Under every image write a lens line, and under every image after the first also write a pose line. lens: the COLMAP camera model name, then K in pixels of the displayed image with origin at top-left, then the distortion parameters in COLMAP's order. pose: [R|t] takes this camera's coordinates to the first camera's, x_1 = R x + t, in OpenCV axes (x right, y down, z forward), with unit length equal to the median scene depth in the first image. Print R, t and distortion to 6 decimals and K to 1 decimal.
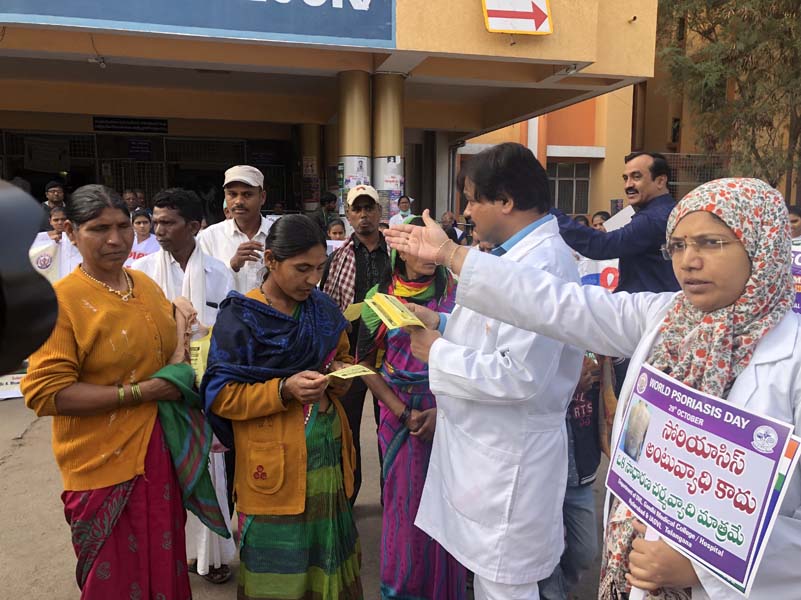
lens RADIAL K [[657.5, 0, 399.2], [0, 657.5, 281.4], [0, 0, 1]] dist [0.026492, 0.008618]
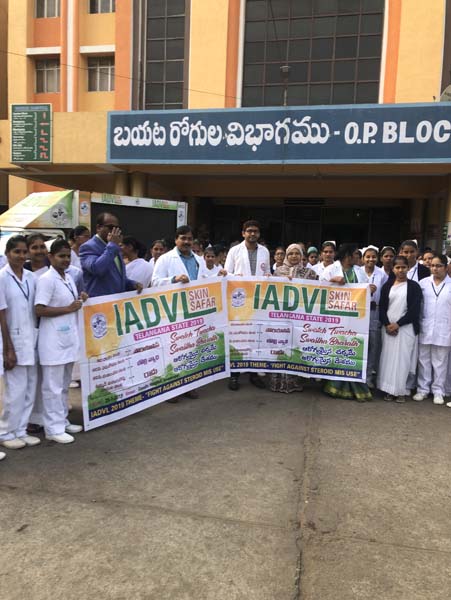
lens RADIAL K [[485.1, 0, 225.5], [0, 485.1, 300.0], [0, 0, 1]] dist [0.011368, 0.012624]
pose [[0.898308, 0.069206, -0.433881, -0.028370], [-0.071606, 0.997374, 0.010832, 0.028461], [0.433491, 0.021338, 0.900905, -0.274916]]
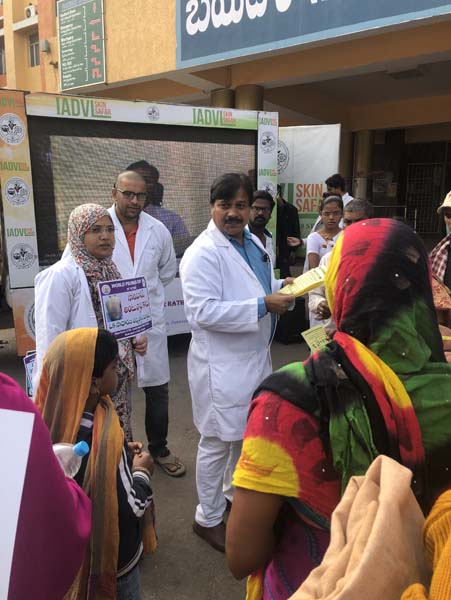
lens RADIAL K [[492.5, 0, 225.7], [0, 492.5, 292.6], [0, 0, 1]] dist [0.026492, 0.008618]
pose [[0.640087, 0.119945, -0.758882, -0.161289], [-0.073736, 0.992770, 0.094719, -0.012537], [0.764756, -0.004671, 0.644303, 0.128468]]
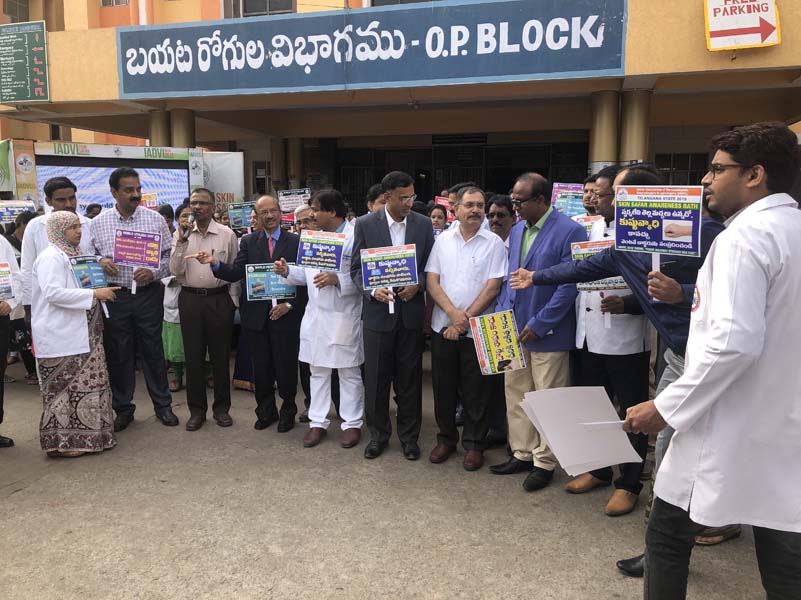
lens RADIAL K [[664.1, 0, 403.2], [0, 664.1, 286.0], [0, 0, 1]] dist [0.016302, 0.006273]
pose [[0.866067, 0.053927, -0.497011, 0.163140], [-0.046335, 0.998545, 0.027603, 0.011421], [0.497777, -0.000877, 0.867305, -0.157767]]
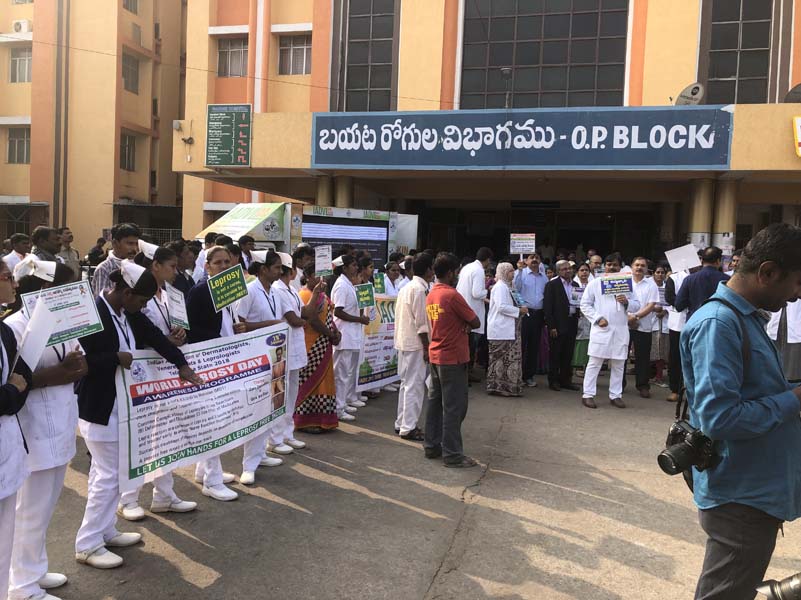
lens RADIAL K [[658.8, 0, 417.0], [0, 658.8, 286.4], [0, 0, 1]] dist [0.068929, -0.120265]
pose [[0.882197, 0.046689, -0.468561, 0.056726], [-0.079295, 0.995592, -0.050090, 0.041653], [0.464157, 0.081344, 0.882010, -0.450790]]
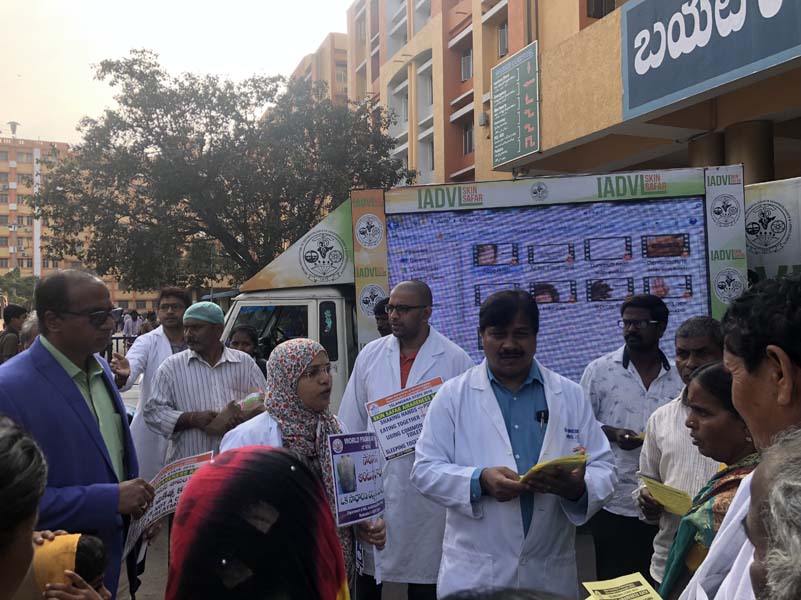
lens RADIAL K [[657.5, 0, 413.0], [0, 657.5, 280.6], [0, 0, 1]] dist [0.032429, 0.007753]
pose [[0.165668, -0.046632, -0.985078, -0.143663], [-0.066292, 0.996095, -0.058302, -0.028637], [0.983951, 0.074962, 0.161930, 0.192792]]
